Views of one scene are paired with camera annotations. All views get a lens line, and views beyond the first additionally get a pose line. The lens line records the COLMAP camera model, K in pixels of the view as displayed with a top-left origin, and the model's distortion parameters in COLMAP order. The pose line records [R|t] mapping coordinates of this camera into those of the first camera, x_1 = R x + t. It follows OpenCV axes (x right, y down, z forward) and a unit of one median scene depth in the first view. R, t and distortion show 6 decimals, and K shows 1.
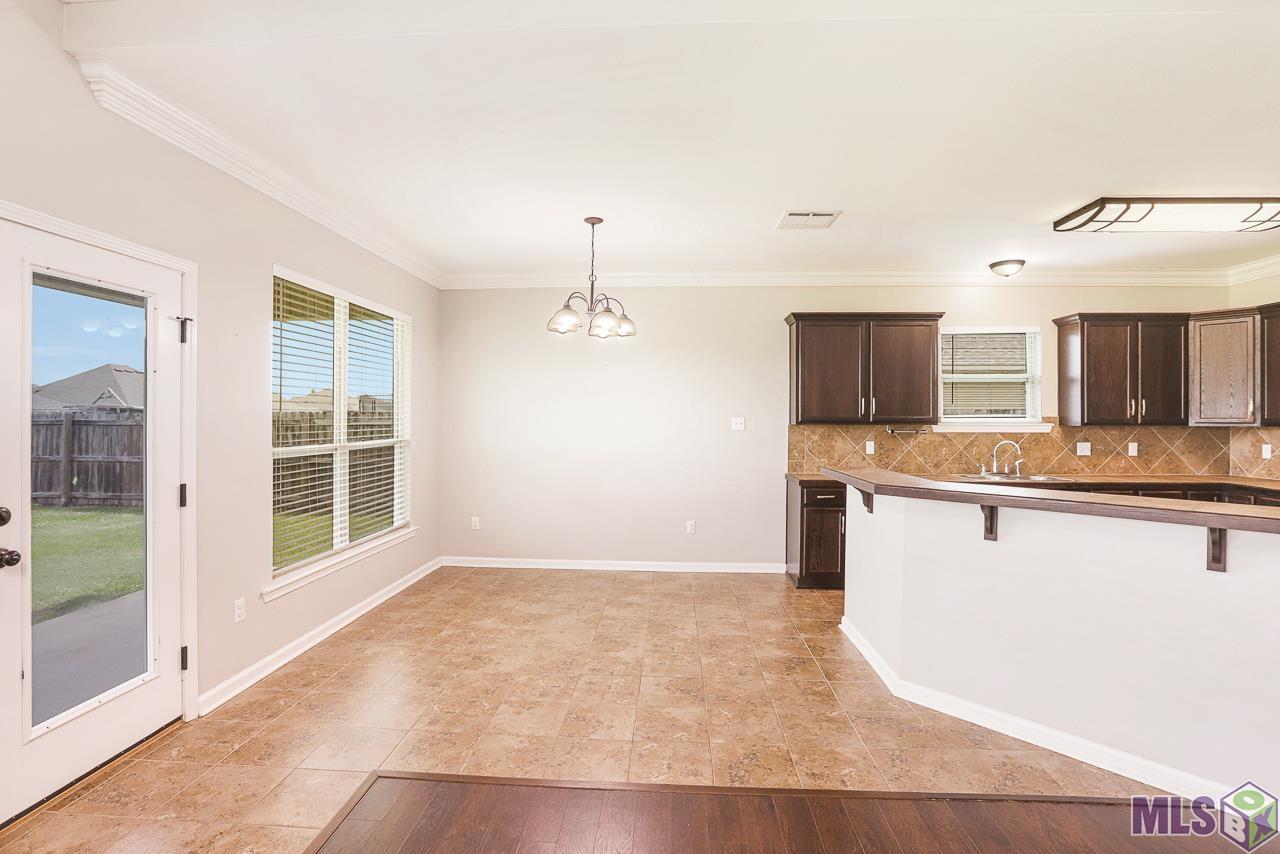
lens RADIAL K [[607.9, 0, 636.1], [0, 607.9, 415.5], [0, 0, 1]] dist [-0.052171, 0.019940]
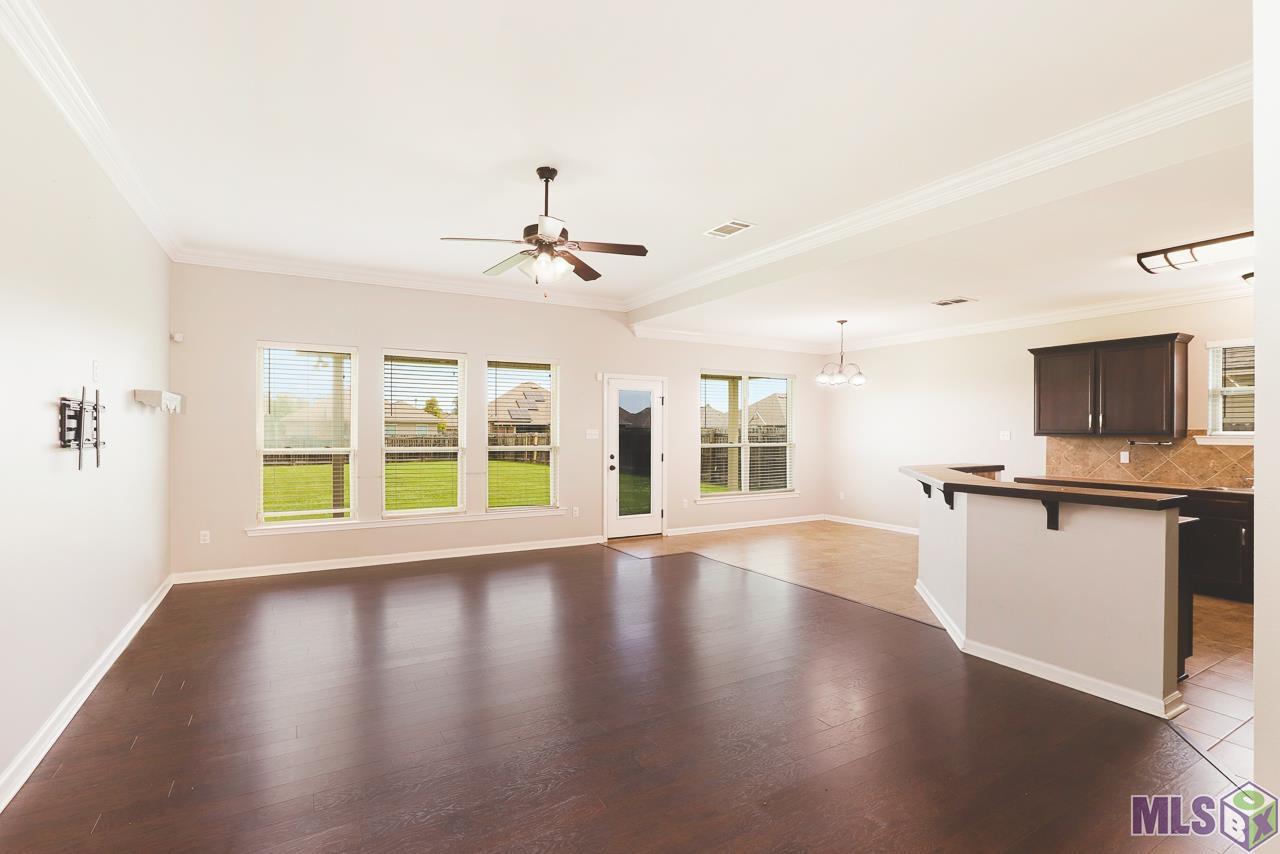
lens RADIAL K [[596.6, 0, 635.9], [0, 596.6, 419.8], [0, 0, 1]] dist [-0.042282, 0.021369]
pose [[0.564299, -0.016265, -0.825410, 0.829111], [0.002558, 0.999836, -0.017953, 0.000410], [0.825566, 0.008019, 0.564248, -0.399885]]
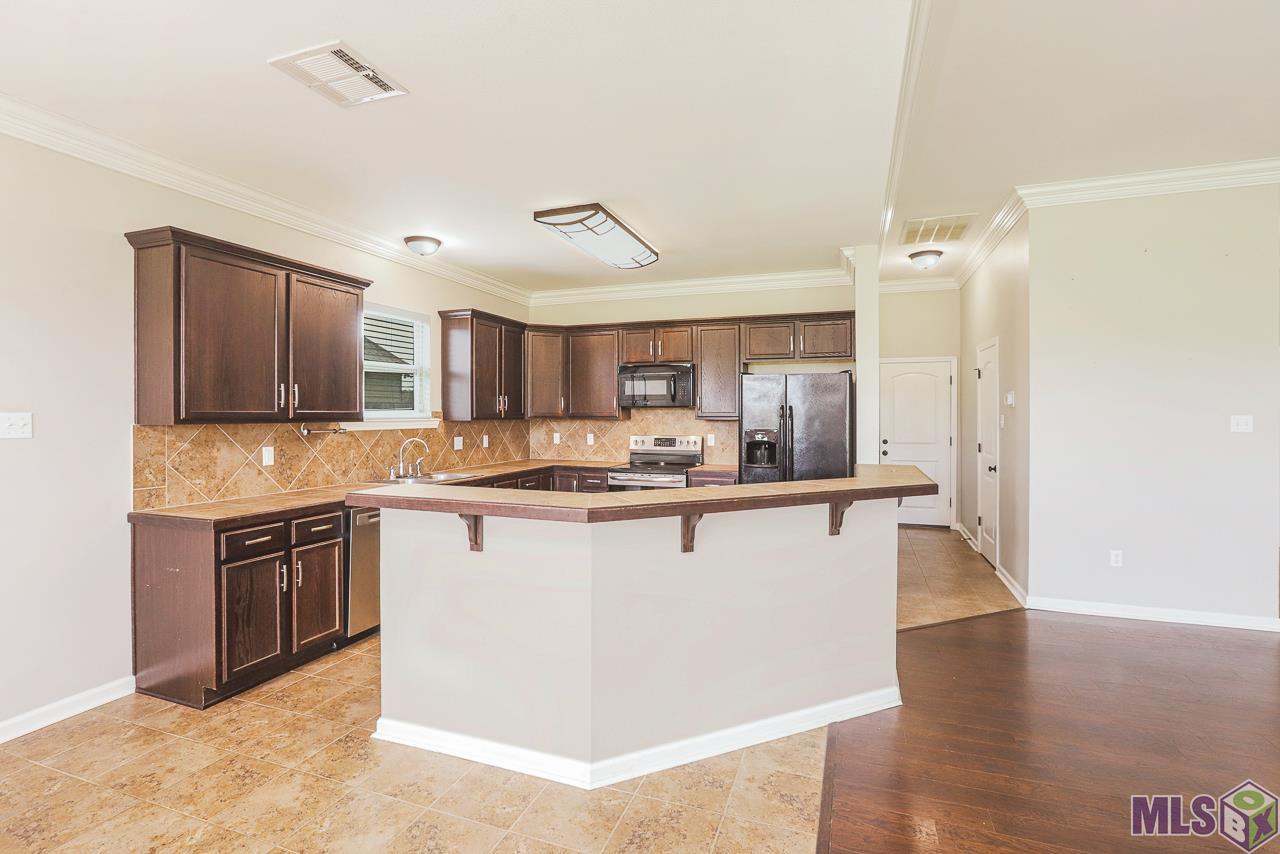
lens RADIAL K [[596.6, 0, 635.9], [0, 596.6, 419.8], [0, 0, 1]] dist [-0.042282, 0.021369]
pose [[0.285064, -0.011627, 0.958438, -0.143054], [-0.004895, 0.999896, 0.013586, 0.000948], [-0.958496, -0.008564, 0.284977, 0.435651]]
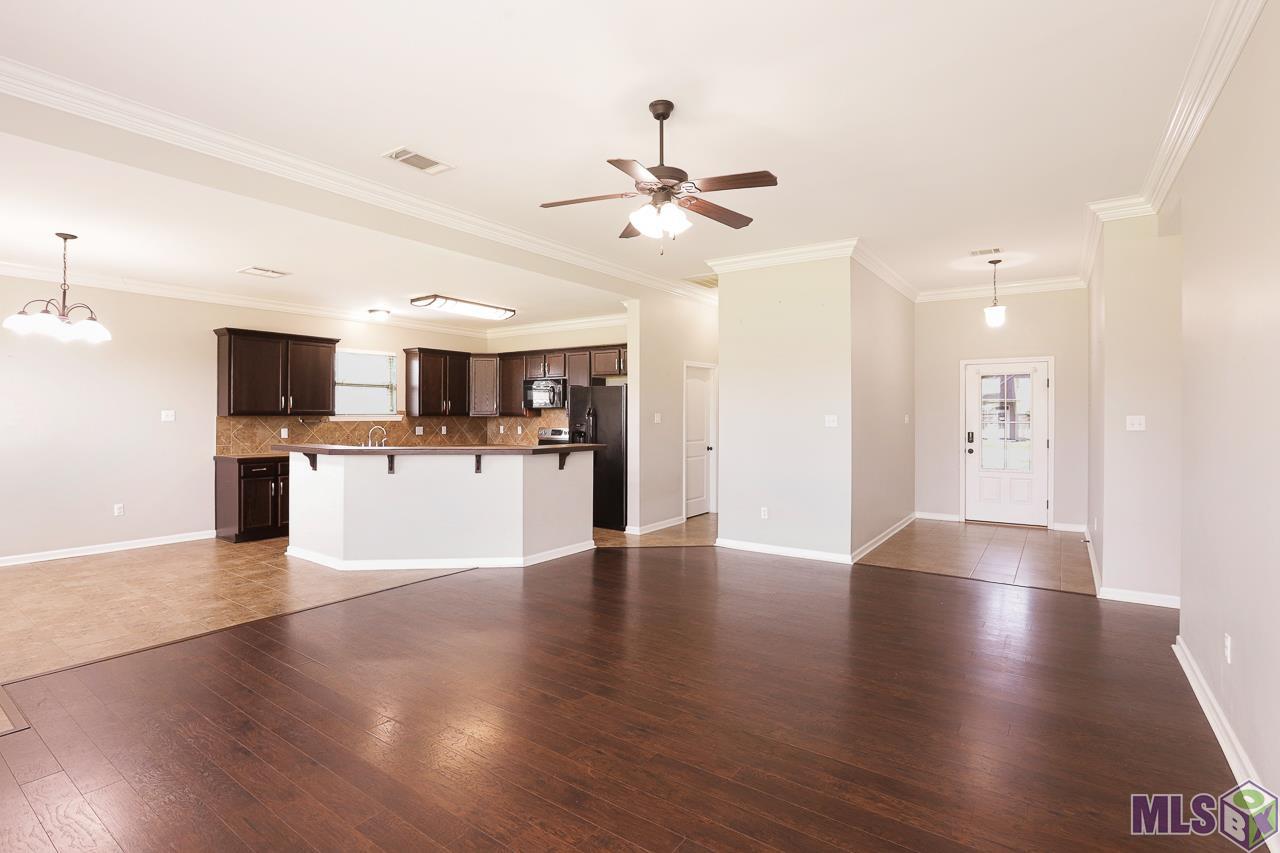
lens RADIAL K [[607.9, 0, 636.1], [0, 607.9, 415.0], [0, 0, 1]] dist [-0.052171, 0.019940]
pose [[0.523045, -0.002272, 0.852302, -0.357651], [-0.006725, 0.999954, 0.006793, -0.001549], [-0.852278, -0.009285, 0.523006, -0.383560]]
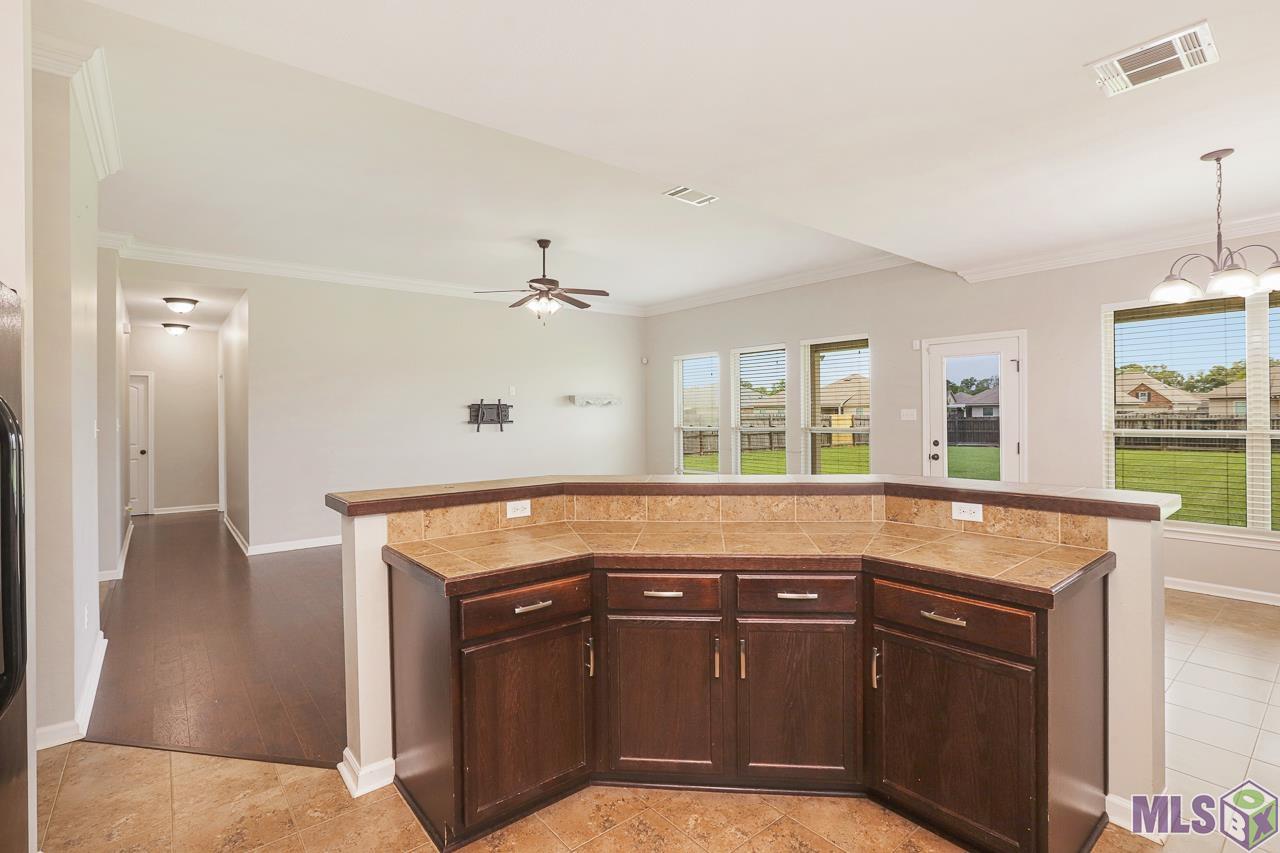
lens RADIAL K [[607.9, 0, 636.1], [0, 607.9, 415.0], [0, 0, 1]] dist [-0.052171, 0.019940]
pose [[-0.731216, 0.005722, -0.682122, 0.813474], [0.013477, 0.999891, -0.006060, 0.009098], [0.682013, -0.013625, -0.731214, 0.835390]]
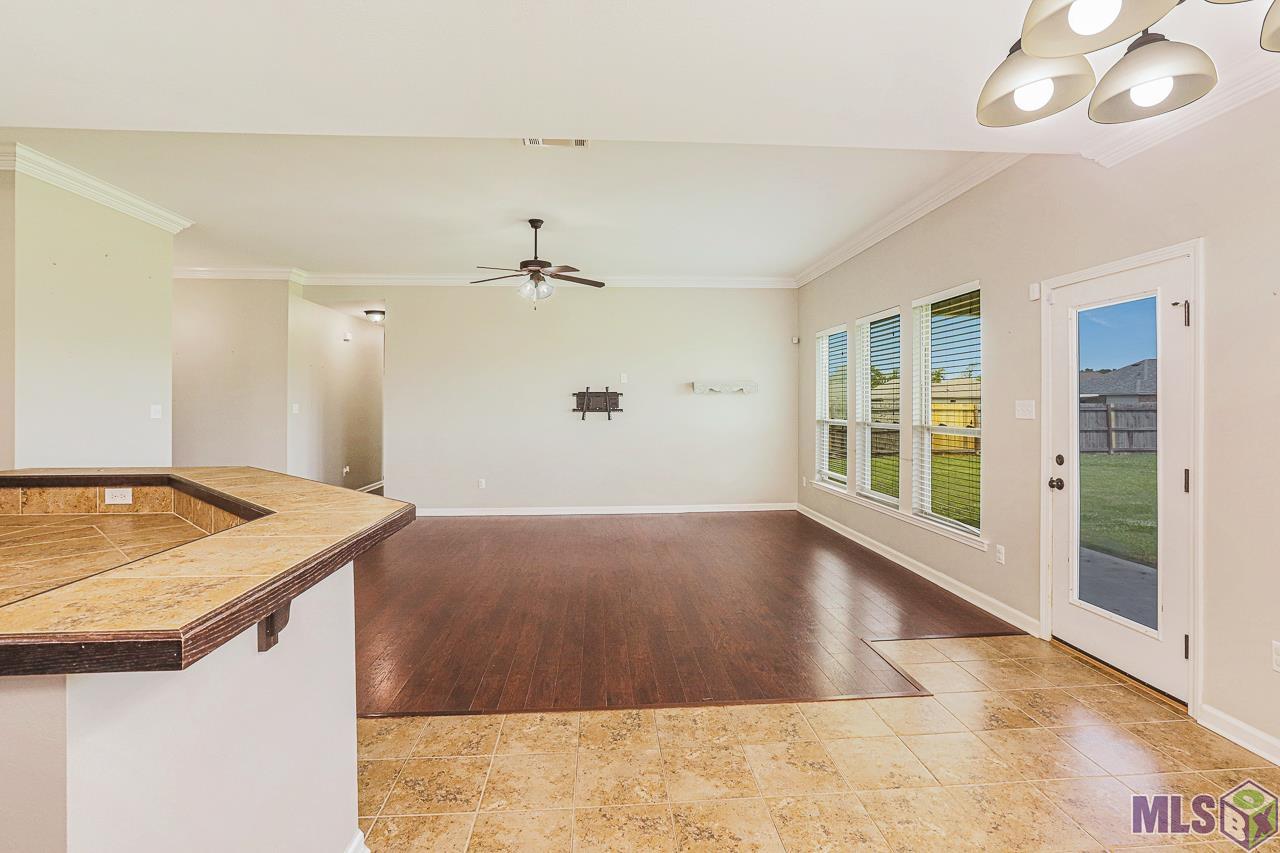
lens RADIAL K [[597.9, 0, 642.8], [0, 597.9, 399.1], [0, 0, 1]] dist [-0.051014, 0.022037]
pose [[-0.990805, -0.001912, -0.135287, 0.138271], [0.000023, 0.999898, -0.014300, 0.006474], [0.135300, -0.014171, -0.990703, 0.962240]]
